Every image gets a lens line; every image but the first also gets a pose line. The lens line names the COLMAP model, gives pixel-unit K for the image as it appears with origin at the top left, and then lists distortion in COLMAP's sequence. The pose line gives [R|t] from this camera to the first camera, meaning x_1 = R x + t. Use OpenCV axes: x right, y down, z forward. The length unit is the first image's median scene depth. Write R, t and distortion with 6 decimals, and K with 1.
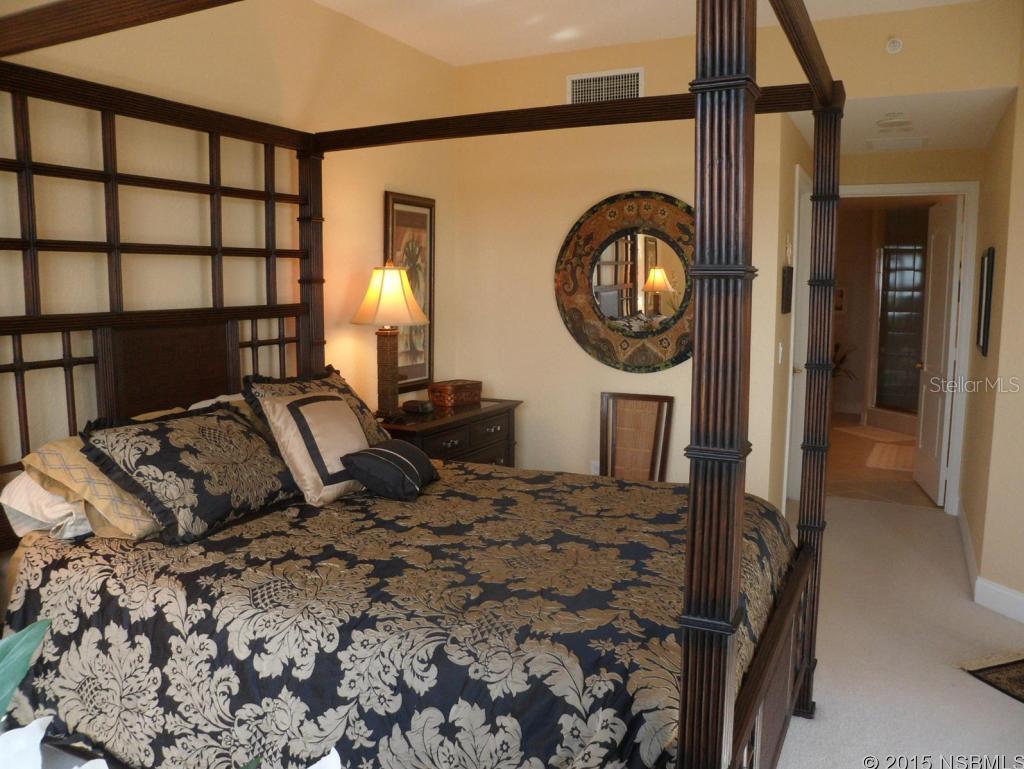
lens RADIAL K [[811.3, 0, 511.9], [0, 811.3, 383.9], [0, 0, 1]] dist [-0.120060, 0.072671]
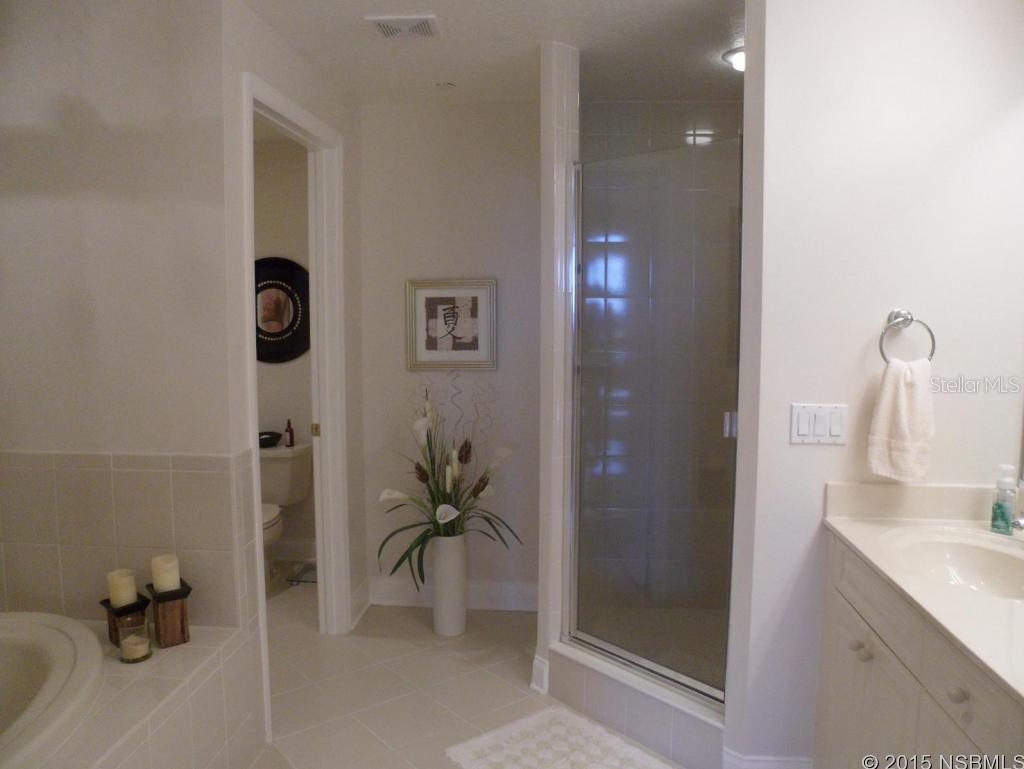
lens RADIAL K [[811.3, 0, 512.1], [0, 811.3, 384.5], [0, 0, 1]] dist [-0.120060, 0.072671]
pose [[0.929622, -0.032959, 0.367037, 0.292537], [0.037870, 0.999264, -0.006184, -0.074280], [-0.366563, 0.019649, 0.930186, 0.644062]]
